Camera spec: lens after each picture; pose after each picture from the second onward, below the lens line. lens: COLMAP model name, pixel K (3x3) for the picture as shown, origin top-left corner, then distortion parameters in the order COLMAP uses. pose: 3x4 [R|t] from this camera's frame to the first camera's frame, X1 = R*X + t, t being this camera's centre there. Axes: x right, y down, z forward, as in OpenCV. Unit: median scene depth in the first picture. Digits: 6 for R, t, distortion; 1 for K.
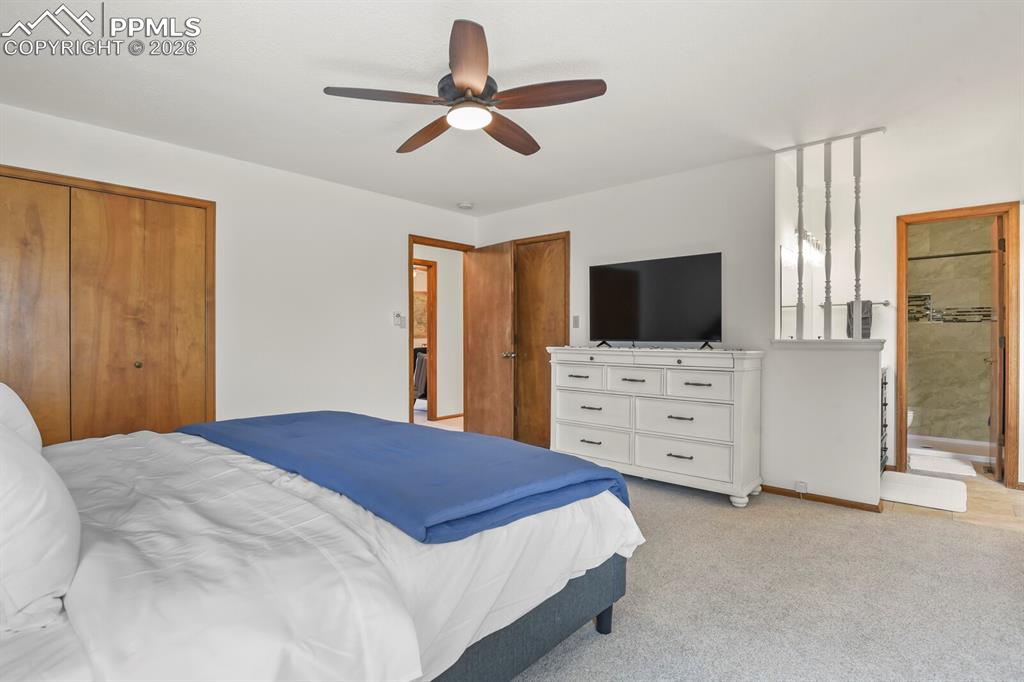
lens RADIAL K [[498.7, 0, 514.8], [0, 498.7, 340.0], [0, 0, 1]] dist [-0.011357, -0.004460]
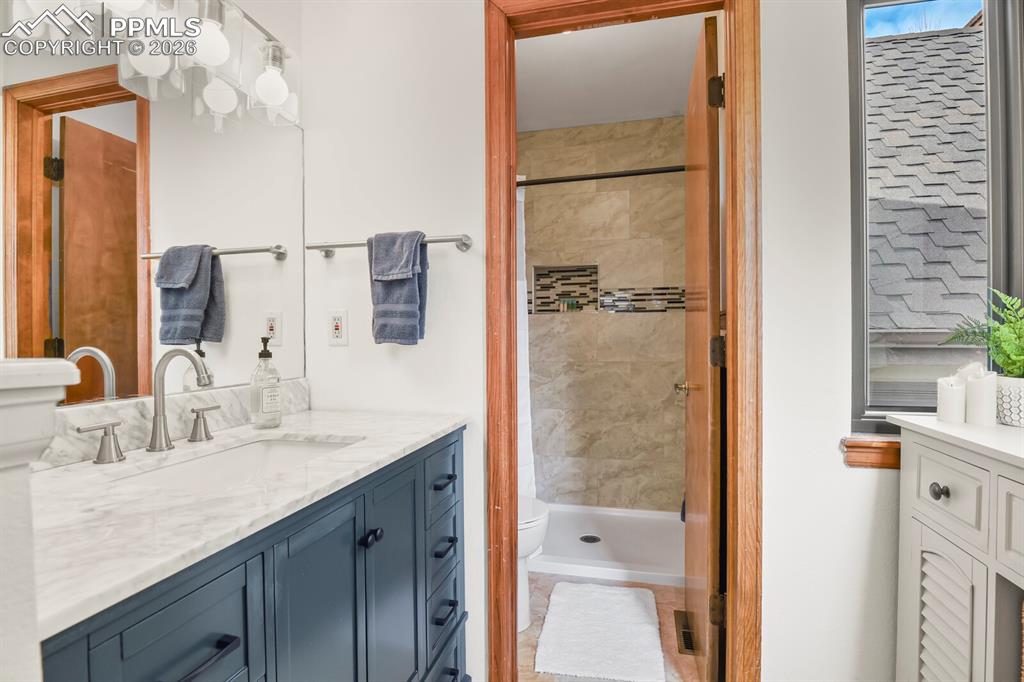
lens RADIAL K [[498.7, 0, 512.1], [0, 498.7, 340.6], [0, 0, 1]] dist [-0.011357, -0.004460]
pose [[0.890352, -0.005361, 0.455241, 0.489994], [0.005130, 0.999985, 0.001744, -0.003950], [-0.455244, 0.000782, 0.890367, 0.528316]]
